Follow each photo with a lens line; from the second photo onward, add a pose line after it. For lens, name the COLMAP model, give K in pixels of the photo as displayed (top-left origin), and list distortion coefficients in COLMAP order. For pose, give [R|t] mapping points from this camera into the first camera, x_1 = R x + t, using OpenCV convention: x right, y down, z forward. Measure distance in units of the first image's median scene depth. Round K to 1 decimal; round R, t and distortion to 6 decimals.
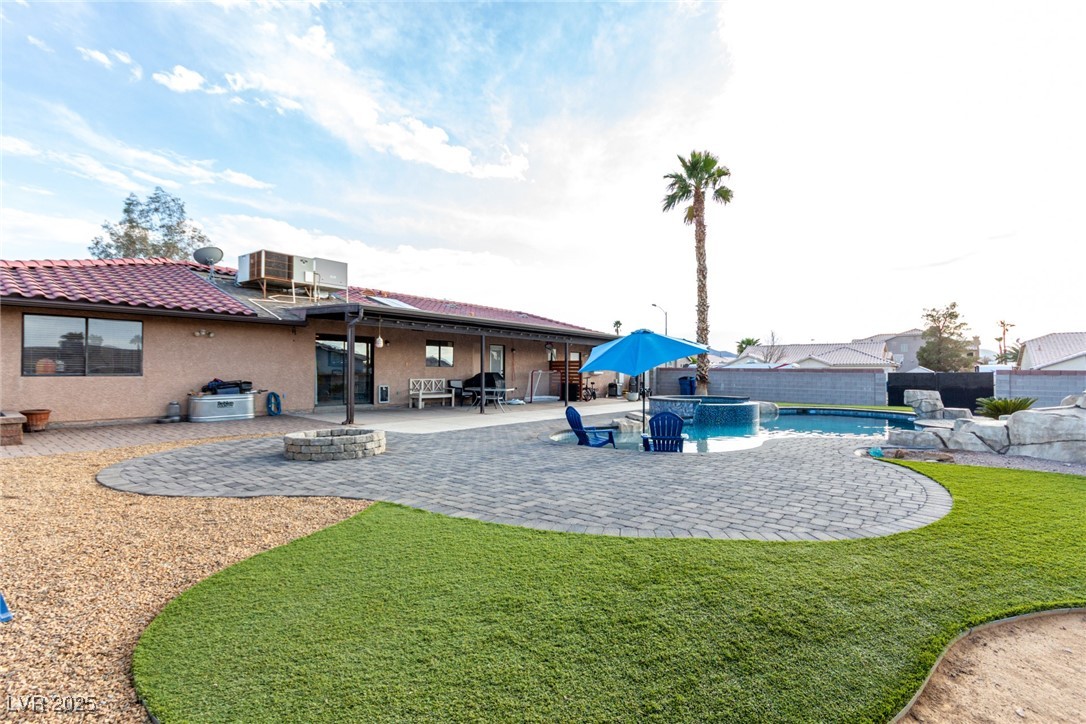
lens RADIAL K [[502.0, 0, 547.7], [0, 502.0, 363.2], [0, 0, 1]] dist [-0.000931, 0.000608]
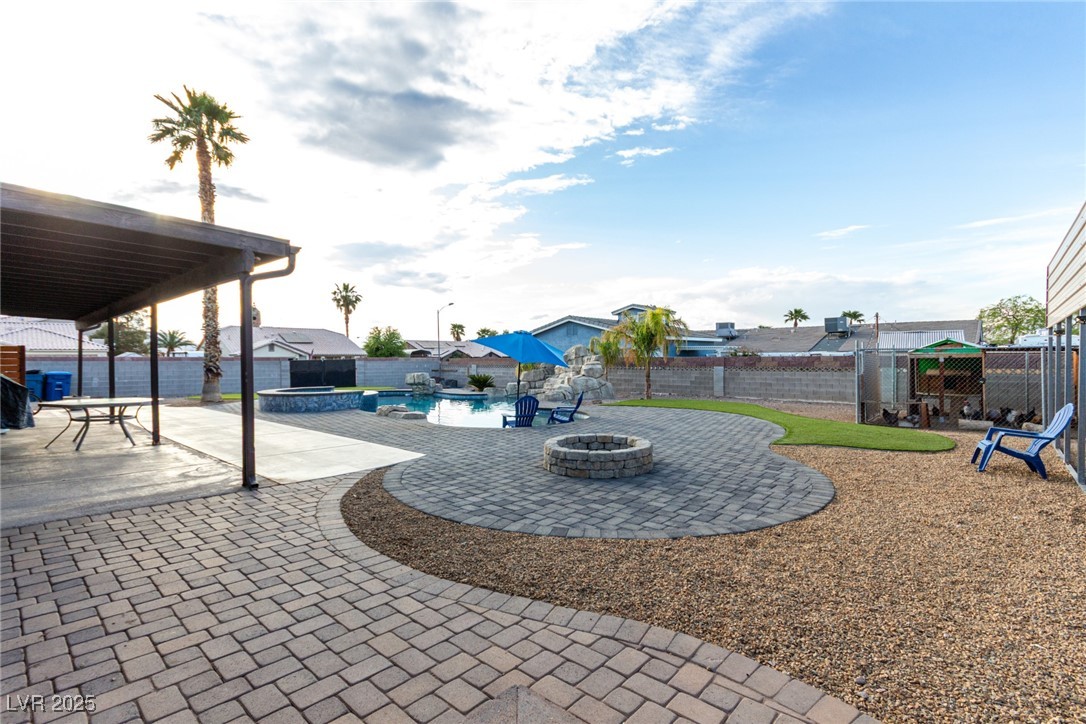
lens RADIAL K [[502.0, 0, 547.7], [0, 502.0, 363.2], [0, 0, 1]] dist [-0.000931, 0.000608]
pose [[0.056933, -0.019091, 0.998195, -0.477239], [-0.011772, 0.999735, 0.019792, -0.004501], [-0.998309, -0.012877, 0.056694, 0.390084]]
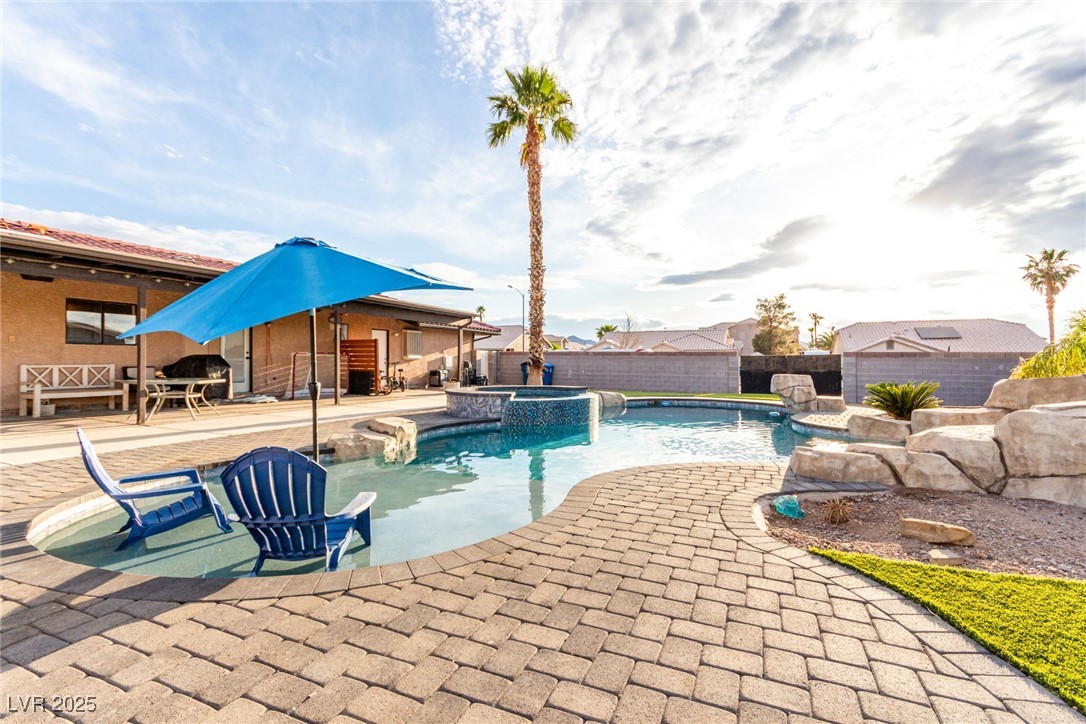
lens RADIAL K [[502.0, 0, 547.7], [0, 502.0, 363.2], [0, 0, 1]] dist [-0.000931, 0.000608]
pose [[0.967269, -0.005904, 0.253686, 0.125459], [-0.000183, 0.999713, 0.023966, 0.012294], [-0.253755, -0.023228, 0.966990, 0.240087]]
